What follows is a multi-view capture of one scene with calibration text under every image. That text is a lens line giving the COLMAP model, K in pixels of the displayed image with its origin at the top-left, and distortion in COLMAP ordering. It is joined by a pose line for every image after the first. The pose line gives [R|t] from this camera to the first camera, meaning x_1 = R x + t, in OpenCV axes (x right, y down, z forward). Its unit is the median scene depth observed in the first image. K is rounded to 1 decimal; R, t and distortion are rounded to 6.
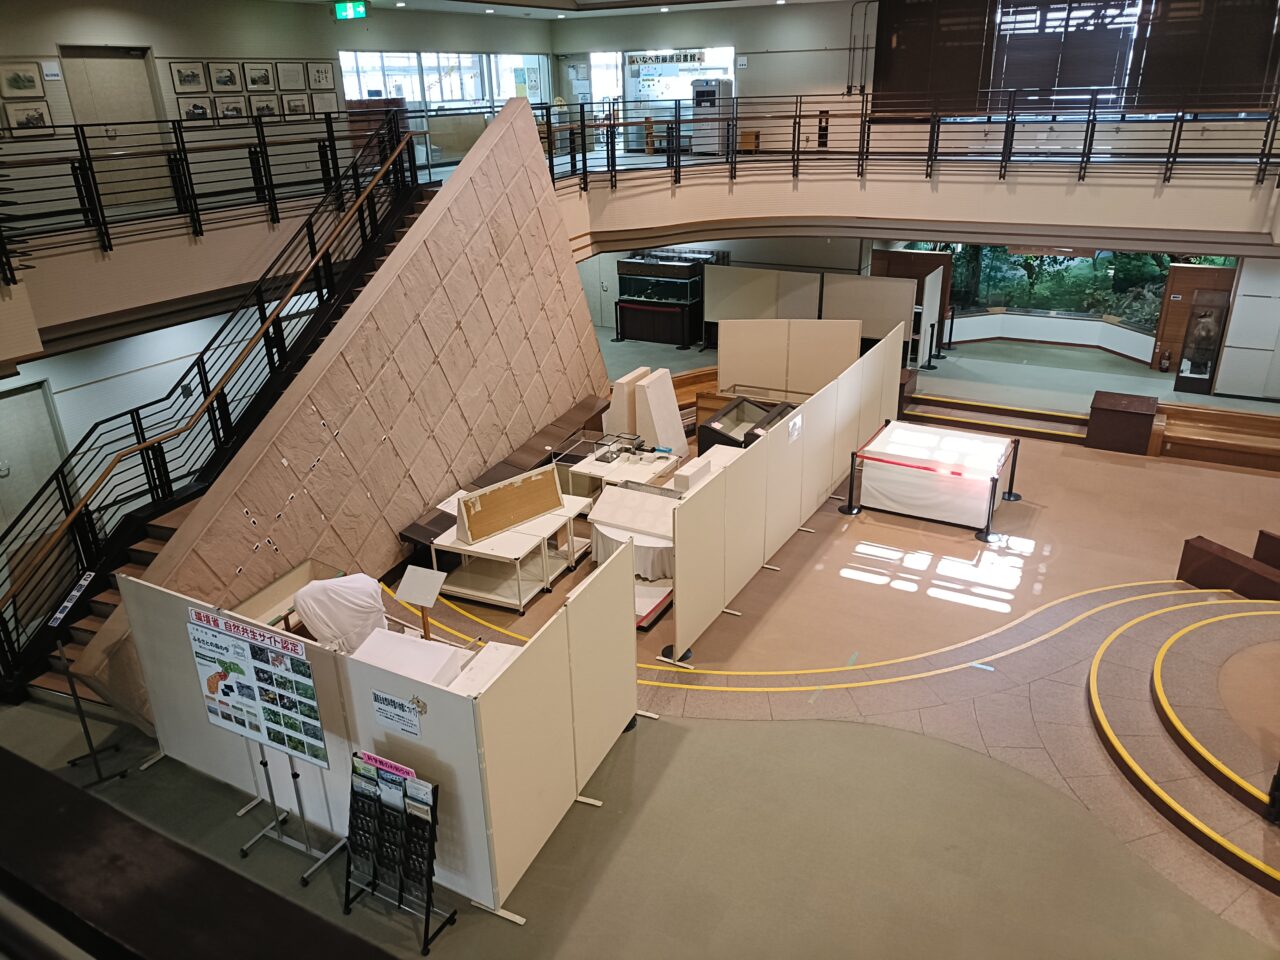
lens RADIAL K [[949.9, 0, 640.6], [0, 949.9, 481.3], [0, 0, 1]] dist [-0.010342, -0.003507]
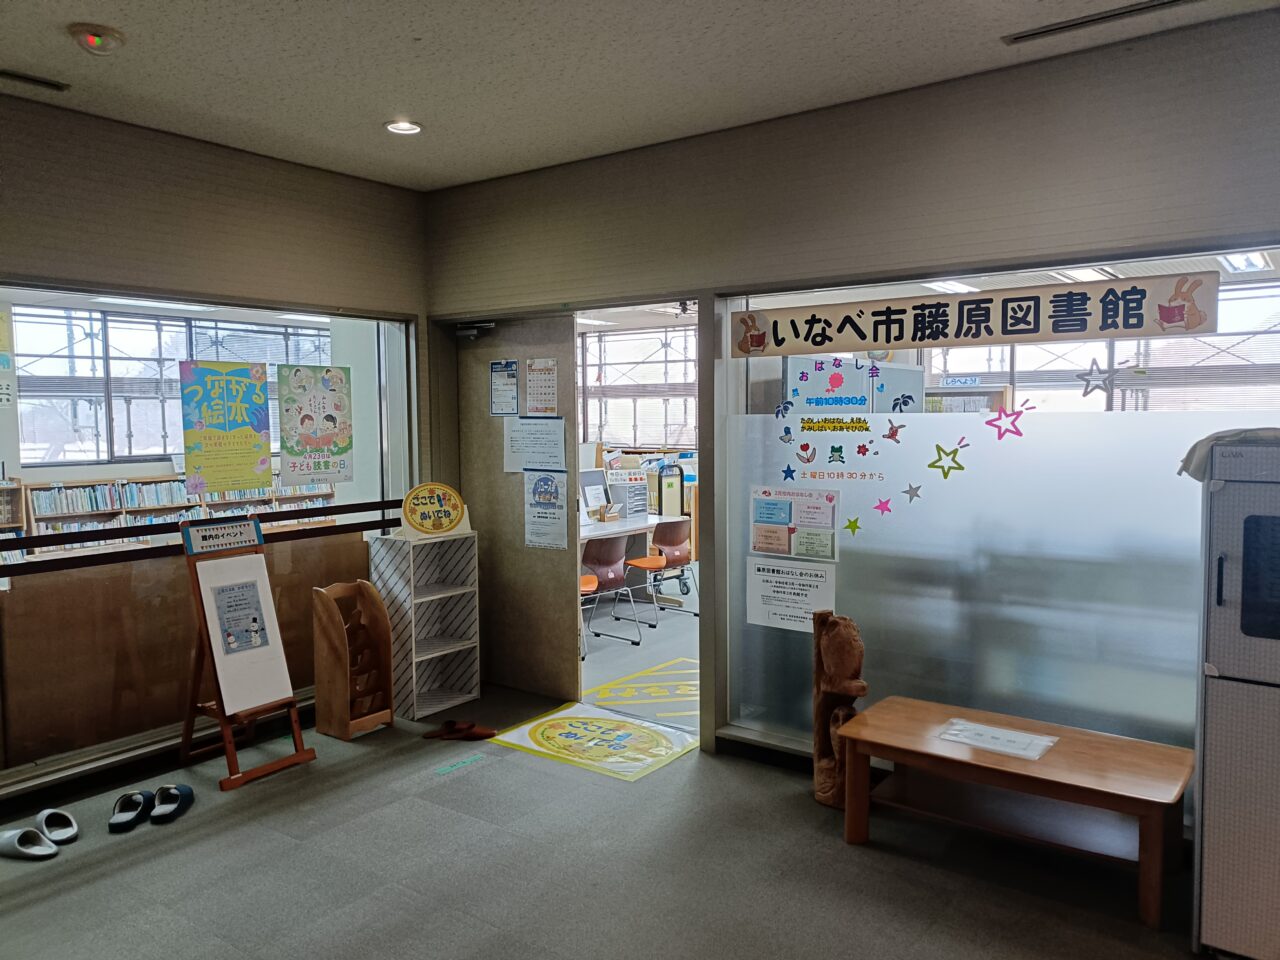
lens RADIAL K [[949.9, 0, 640.9], [0, 949.9, 480.2], [0, 0, 1]] dist [-0.010342, -0.003507]
pose [[0.992990, 0.025953, -0.115315, -0.008284], [-0.062267, 0.944108, -0.323701, -0.343596], [0.100469, 0.328612, 0.939106, 0.808362]]
